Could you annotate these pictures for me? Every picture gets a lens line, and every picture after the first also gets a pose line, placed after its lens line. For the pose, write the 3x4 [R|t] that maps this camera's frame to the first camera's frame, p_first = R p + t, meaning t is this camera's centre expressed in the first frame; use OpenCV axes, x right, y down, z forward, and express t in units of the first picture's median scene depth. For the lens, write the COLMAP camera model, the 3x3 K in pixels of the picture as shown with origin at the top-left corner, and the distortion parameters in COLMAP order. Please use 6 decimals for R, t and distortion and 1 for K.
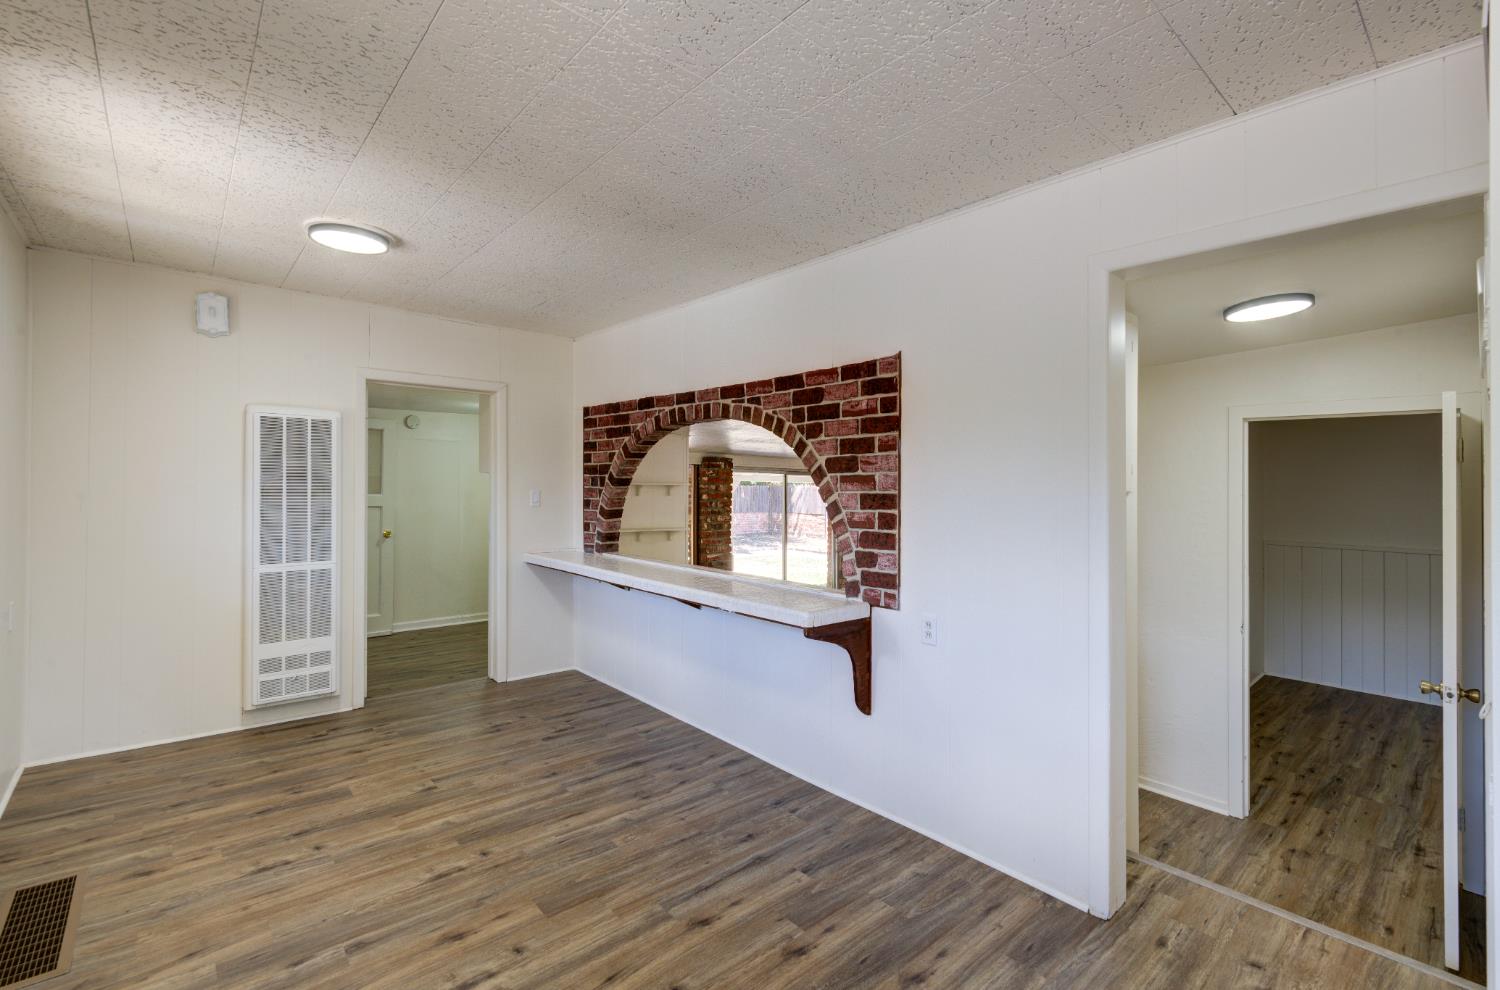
lens RADIAL K [[663.6, 0, 737.3], [0, 663.6, 492.2], [0, 0, 1]] dist [-0.002991, 0.003627]
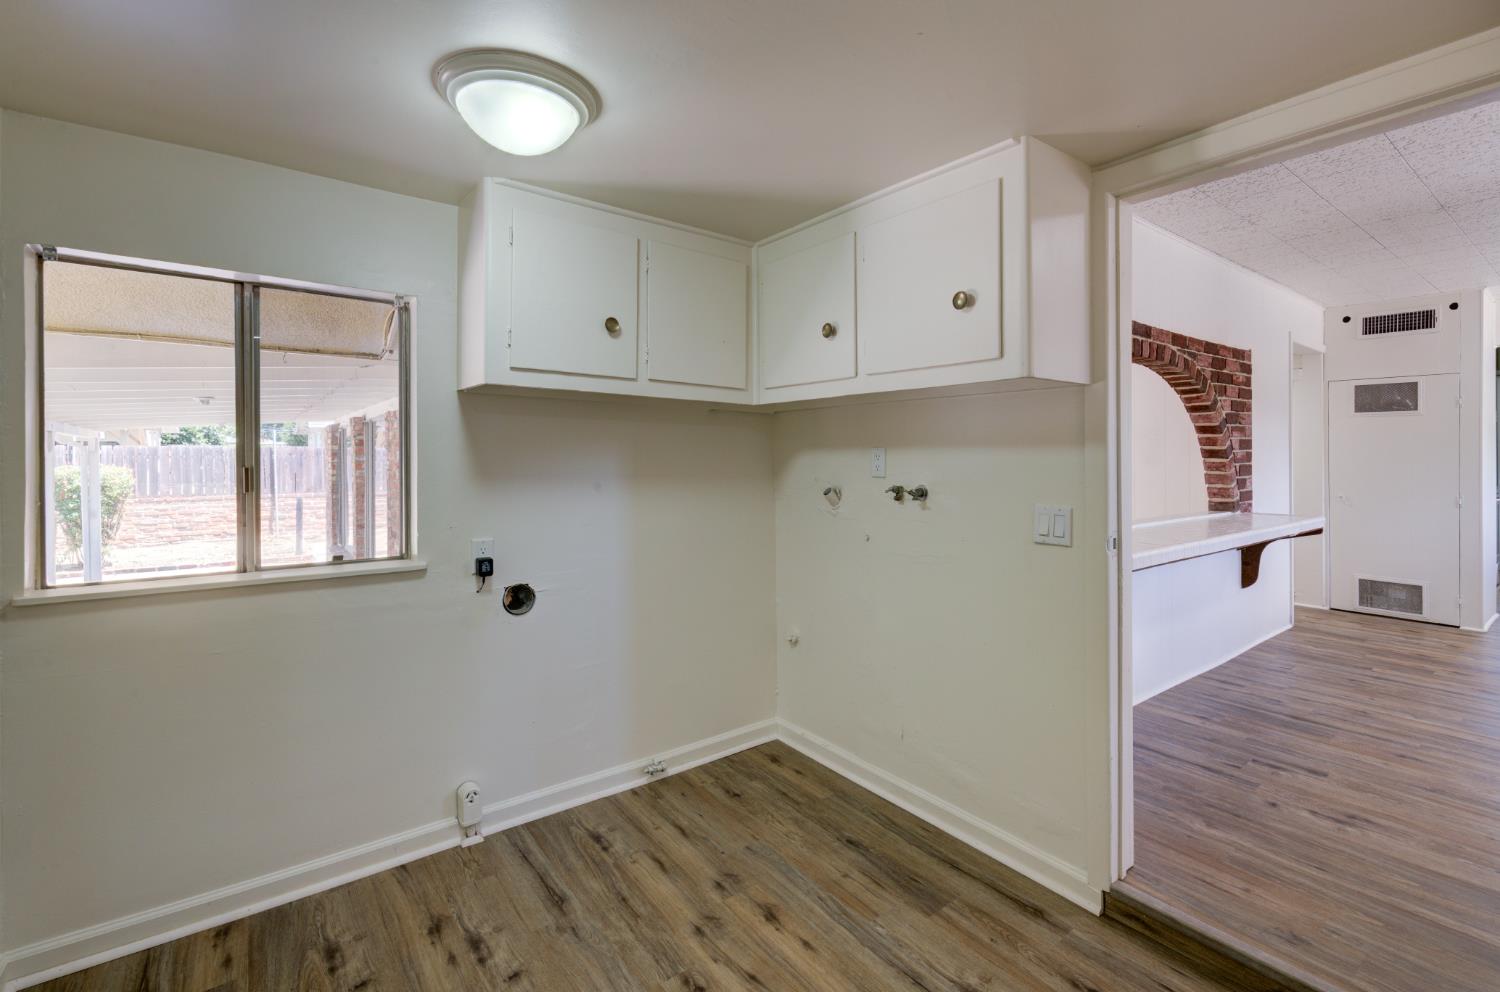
lens RADIAL K [[663.6, 0, 728.1], [0, 663.6, 447.5], [0, 0, 1]] dist [-0.002991, 0.003627]
pose [[0.059096, 0.004246, 0.998243, -1.070567], [0.005441, 0.999975, -0.004576, 0.016680], [-0.998237, 0.005701, 0.059071, 1.629401]]
